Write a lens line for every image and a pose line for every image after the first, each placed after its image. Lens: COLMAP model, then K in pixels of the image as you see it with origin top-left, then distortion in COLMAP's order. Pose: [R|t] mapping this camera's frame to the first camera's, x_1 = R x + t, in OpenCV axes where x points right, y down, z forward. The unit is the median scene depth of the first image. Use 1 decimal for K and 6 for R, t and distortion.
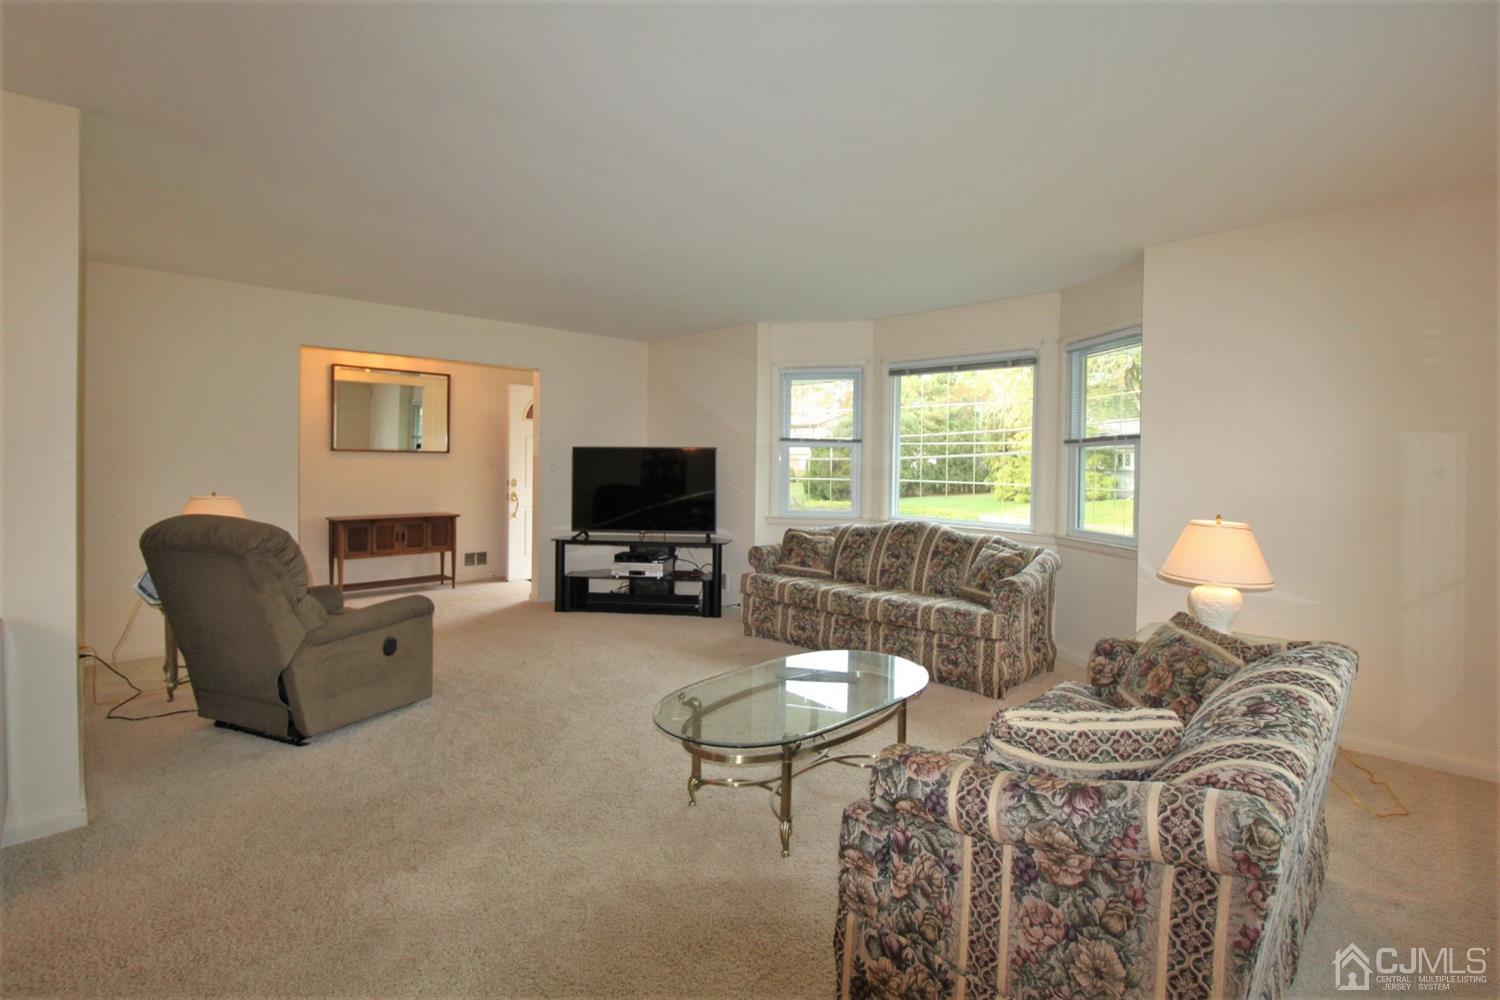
lens RADIAL K [[711.5, 0, 750.0], [0, 711.5, 500.0], [0, 0, 1]] dist [-0.001215, -0.000698]
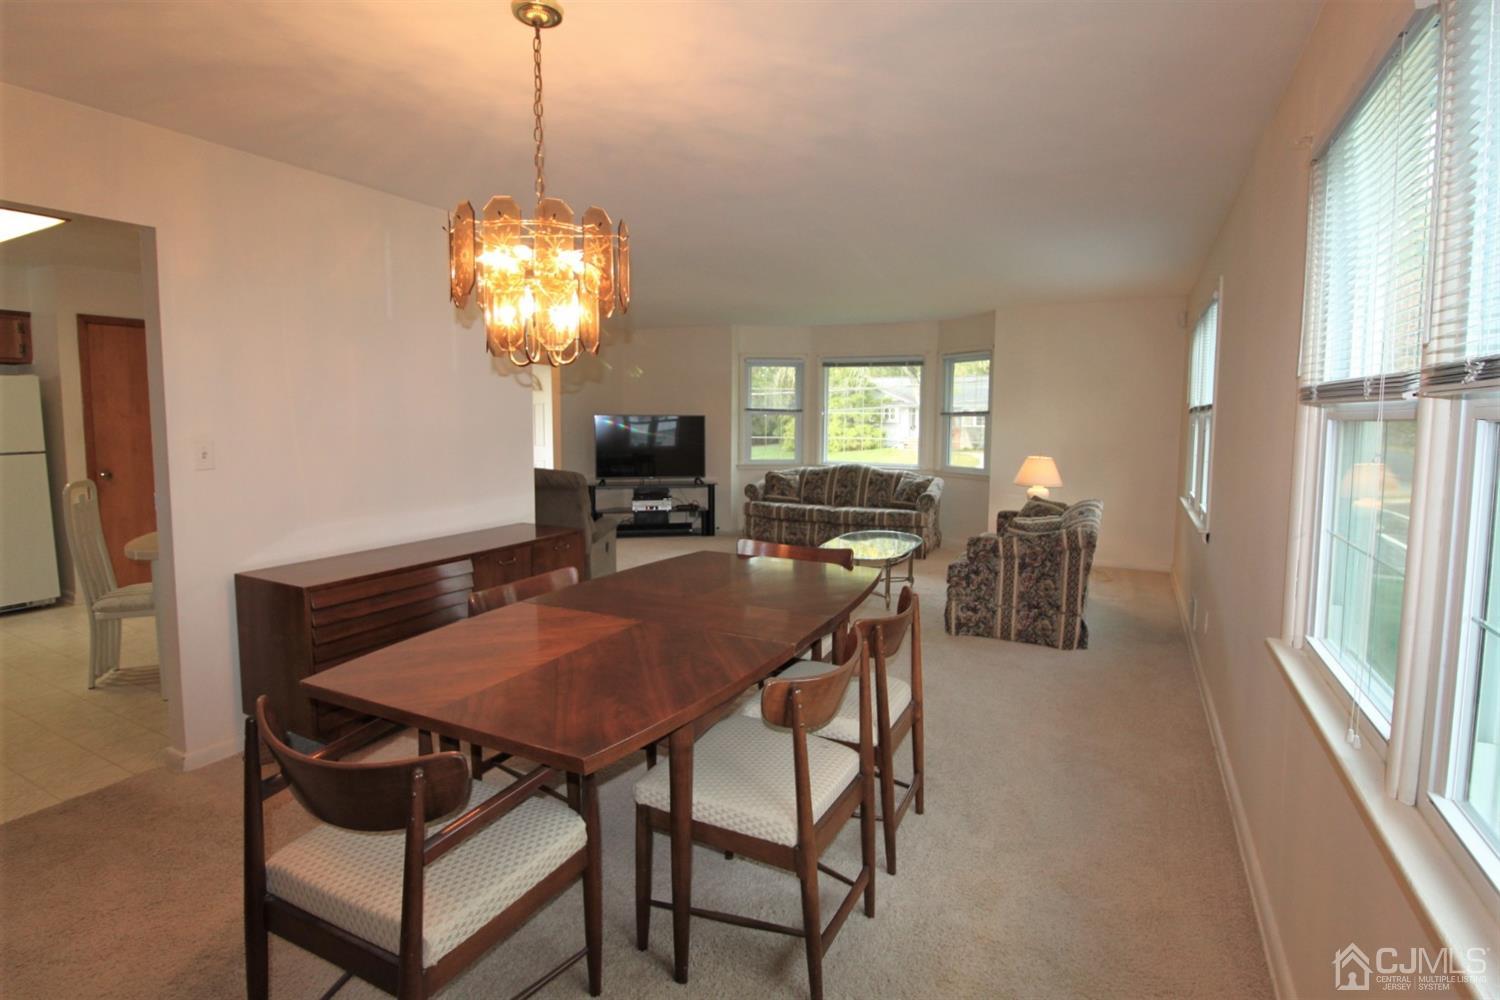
lens RADIAL K [[711.5, 0, 750.0], [0, 711.5, 500.0], [0, 0, 1]] dist [-0.001215, -0.000698]
pose [[0.954253, -0.039951, 0.296319, -0.484500], [0.020535, 0.997450, 0.068350, -0.003459], [-0.298294, -0.059138, 0.952640, -0.467052]]
